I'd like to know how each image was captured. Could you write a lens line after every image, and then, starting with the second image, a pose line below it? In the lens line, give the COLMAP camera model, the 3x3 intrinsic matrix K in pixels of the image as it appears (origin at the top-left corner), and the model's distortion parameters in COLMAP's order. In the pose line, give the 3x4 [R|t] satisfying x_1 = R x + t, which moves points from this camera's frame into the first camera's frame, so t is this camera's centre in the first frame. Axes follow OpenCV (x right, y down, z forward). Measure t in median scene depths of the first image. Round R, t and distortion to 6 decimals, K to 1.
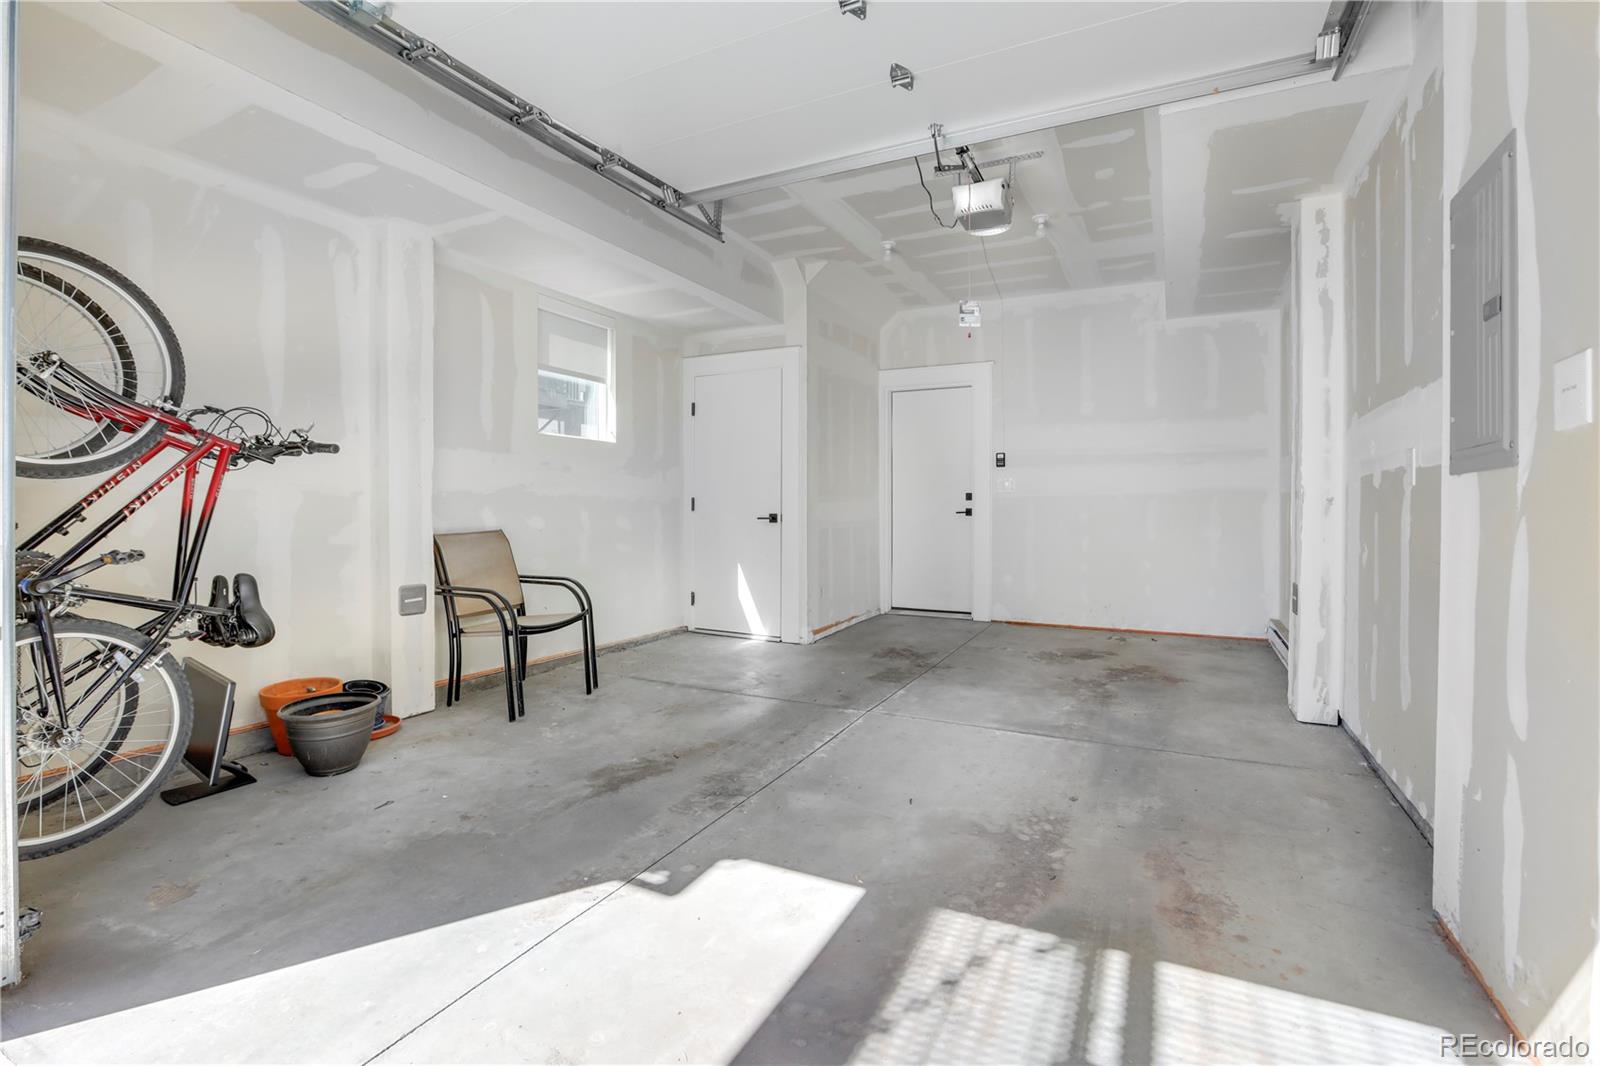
lens RADIAL K [[743.3, 0, 812.1], [0, 743.3, 522.1], [0, 0, 1]] dist [0.002864, -0.000102]
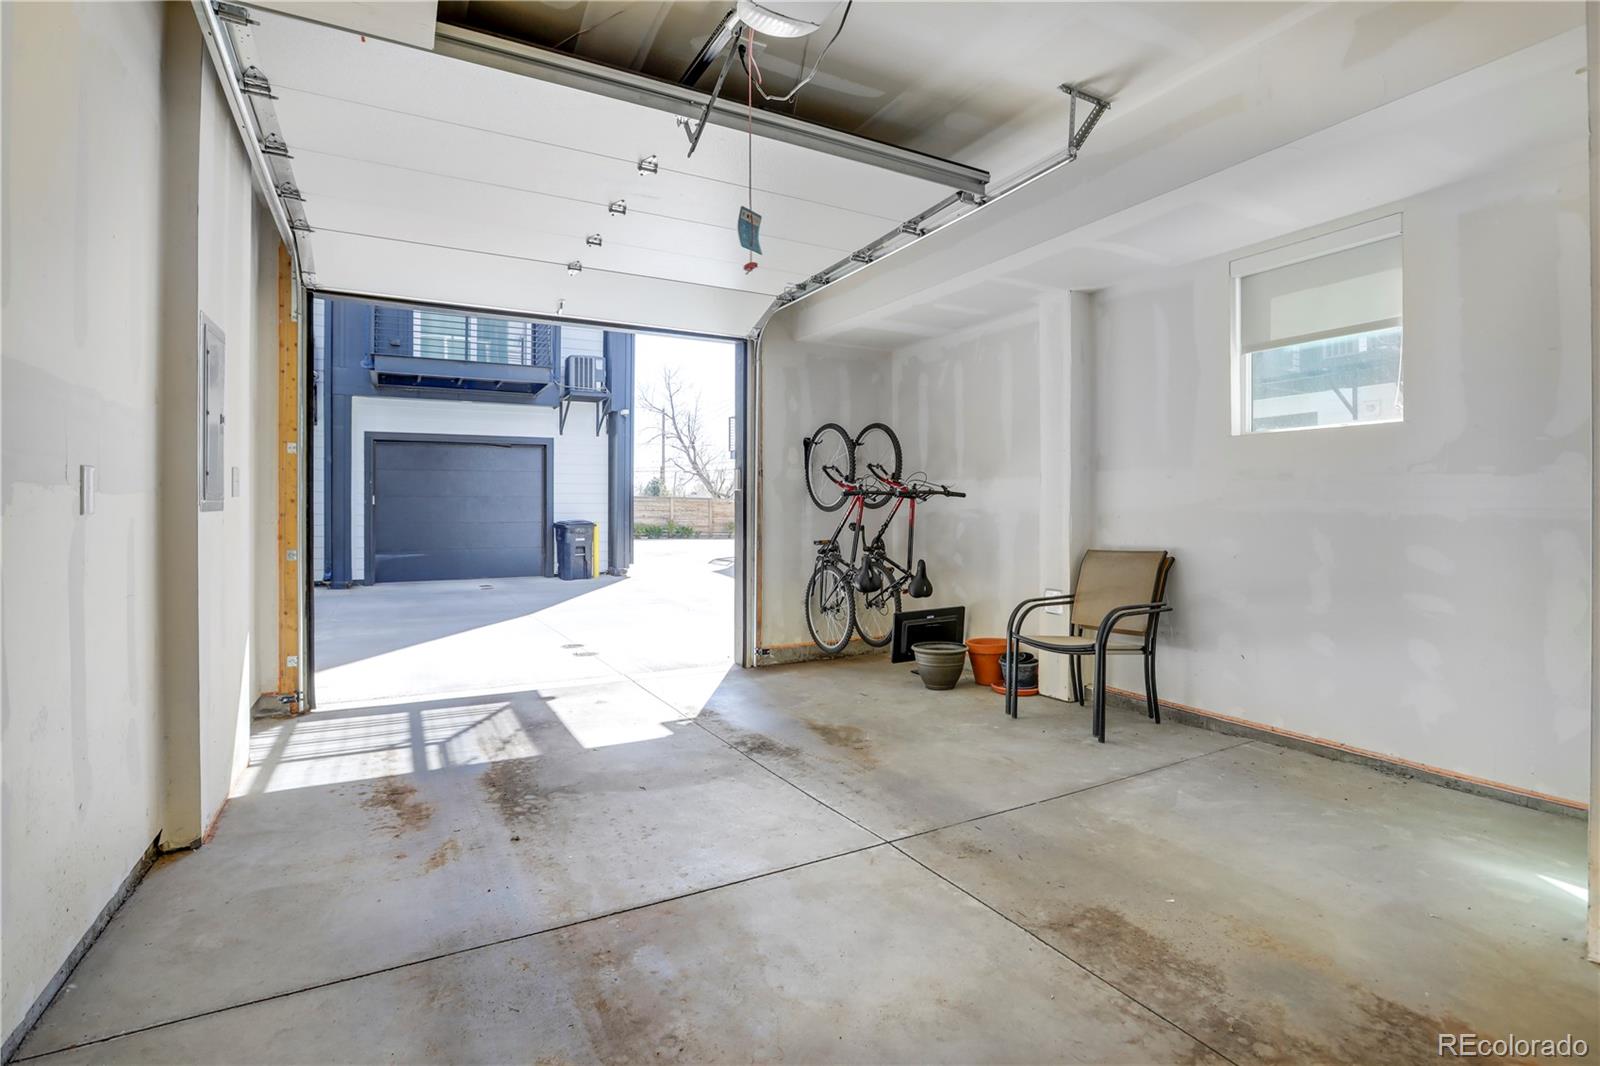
lens RADIAL K [[743.3, 0, 812.8], [0, 743.3, 527.2], [0, 0, 1]] dist [0.002864, -0.000102]
pose [[-0.570495, 0.010722, -0.821231, 0.983033], [-0.009881, 0.999753, 0.019917, -0.053270], [0.821241, 0.019477, -0.570249, 1.992535]]
